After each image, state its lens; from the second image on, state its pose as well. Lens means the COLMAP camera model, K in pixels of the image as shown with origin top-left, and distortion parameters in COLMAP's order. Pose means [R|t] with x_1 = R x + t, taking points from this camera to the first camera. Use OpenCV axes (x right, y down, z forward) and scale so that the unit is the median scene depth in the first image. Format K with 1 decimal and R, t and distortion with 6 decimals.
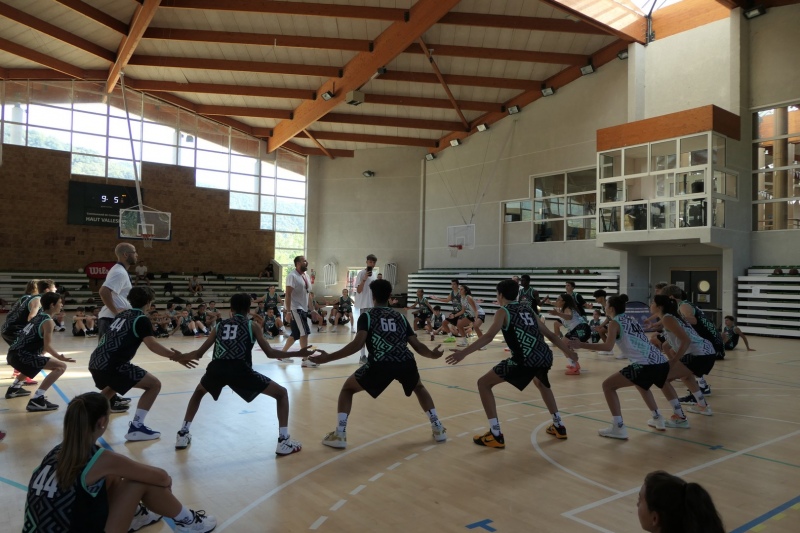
lens RADIAL K [[594.9, 0, 400.0], [0, 594.9, 266.5], [0, 0, 1]] dist [-0.005444, -0.000747]
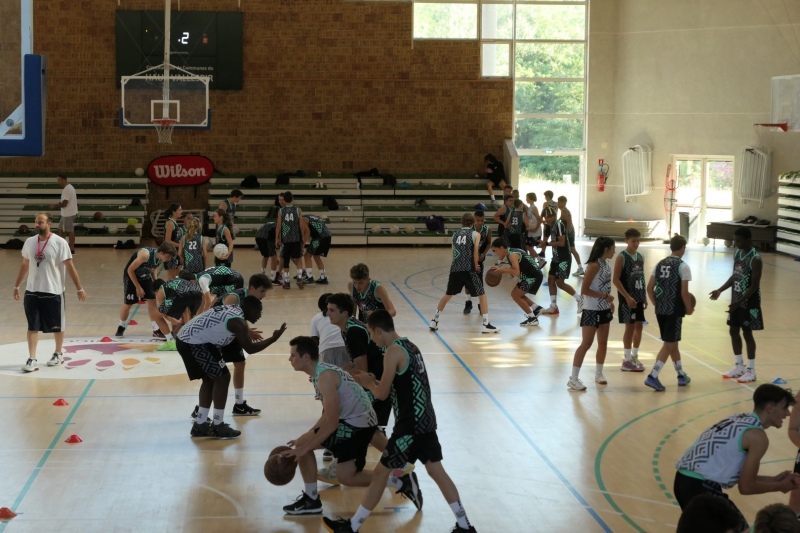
lens RADIAL K [[1562.6, 0, 400.0], [0, 1562.6, 266.5], [0, 0, 1]] dist [0.049590, -0.325518]
pose [[0.852067, 0.038356, -0.522026, 0.395260], [0.019984, 0.994201, 0.105668, -0.049202], [0.523051, -0.100469, 0.846359, -0.111673]]
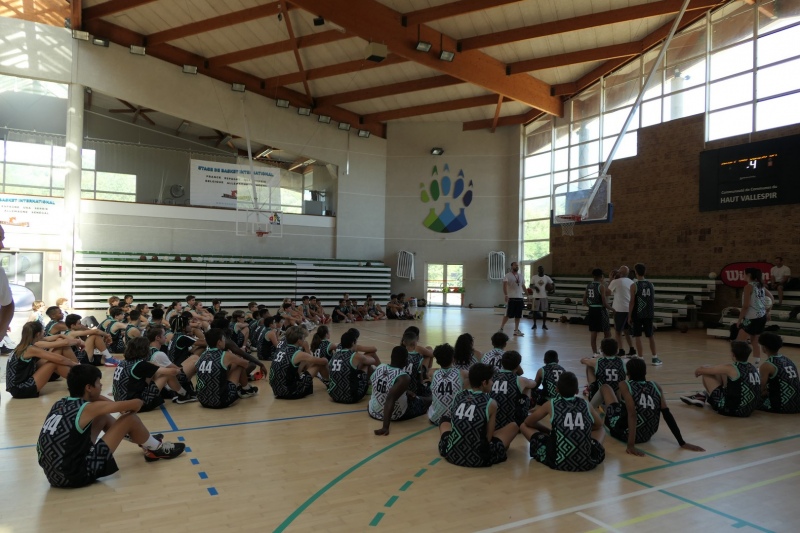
lens RADIAL K [[585.1, 0, 400.0], [0, 585.1, 266.5], [0, 0, 1]] dist [0.001738, 0.001855]
pose [[-0.132639, -0.034002, -0.990581, 0.177306], [-0.000926, 0.999415, -0.034181, 0.018307], [0.991164, -0.003616, -0.132593, 0.648470]]
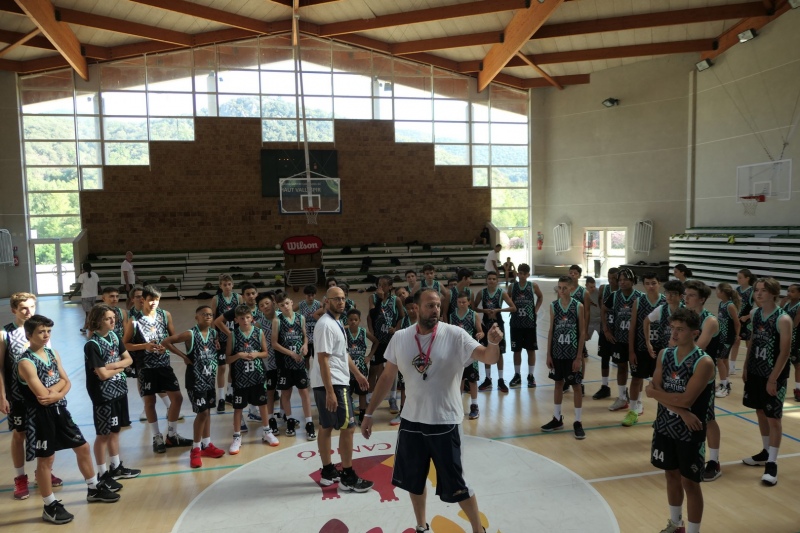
lens RADIAL K [[560.7, 0, 400.0], [0, 560.7, 266.5], [0, 0, 1]] dist [-0.013368, -0.000356]
pose [[0.907142, -0.007389, -0.420760, 0.001661], [0.046852, 0.995403, 0.083531, -0.023615], [0.418209, -0.095488, 0.903318, 0.258149]]
